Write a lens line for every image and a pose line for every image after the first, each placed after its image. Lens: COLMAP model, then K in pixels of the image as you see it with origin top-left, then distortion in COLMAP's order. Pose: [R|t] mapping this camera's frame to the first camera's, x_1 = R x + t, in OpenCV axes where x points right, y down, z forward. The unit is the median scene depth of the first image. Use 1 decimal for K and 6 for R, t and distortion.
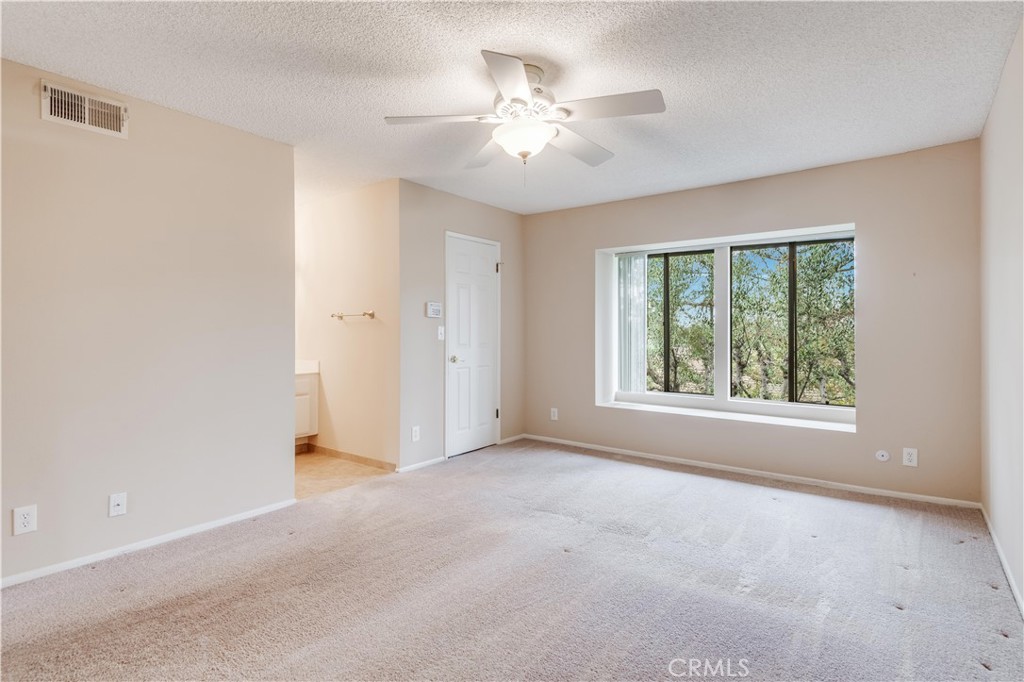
lens RADIAL K [[508.1, 0, 519.0], [0, 508.1, 324.8], [0, 0, 1]] dist [0.027175, -0.020685]
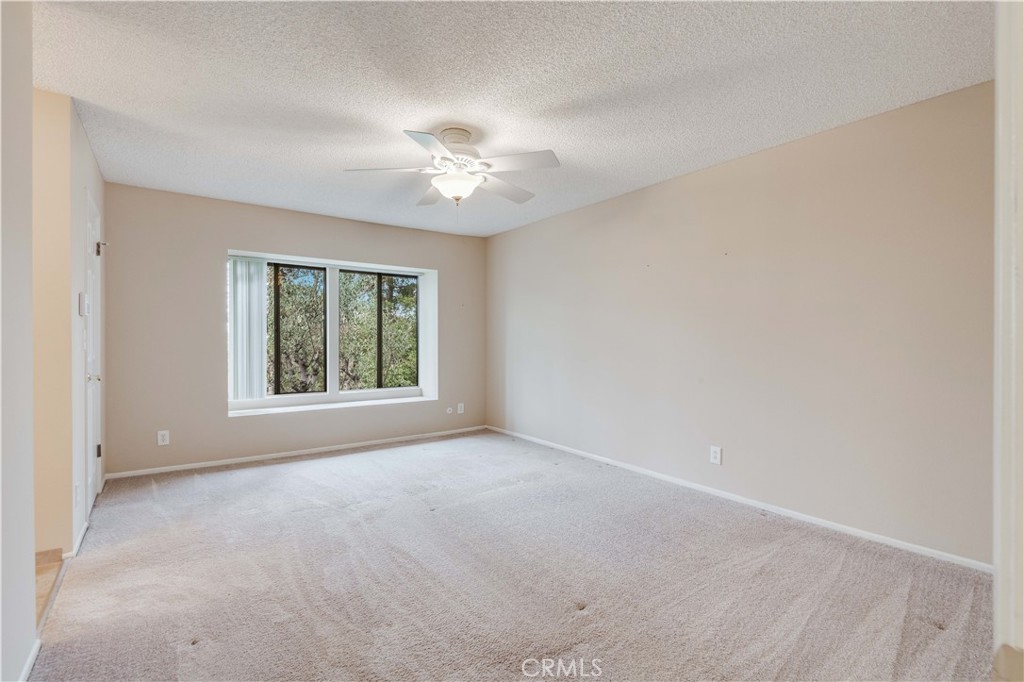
lens RADIAL K [[477.1, 0, 509.1], [0, 477.1, 329.7], [0, 0, 1]] dist [0.000974, -0.010528]
pose [[0.297941, 0.014542, 0.954474, -0.599640], [-0.010637, 0.999872, -0.011914, 0.004487], [-0.954525, -0.006603, 0.298057, 0.284278]]
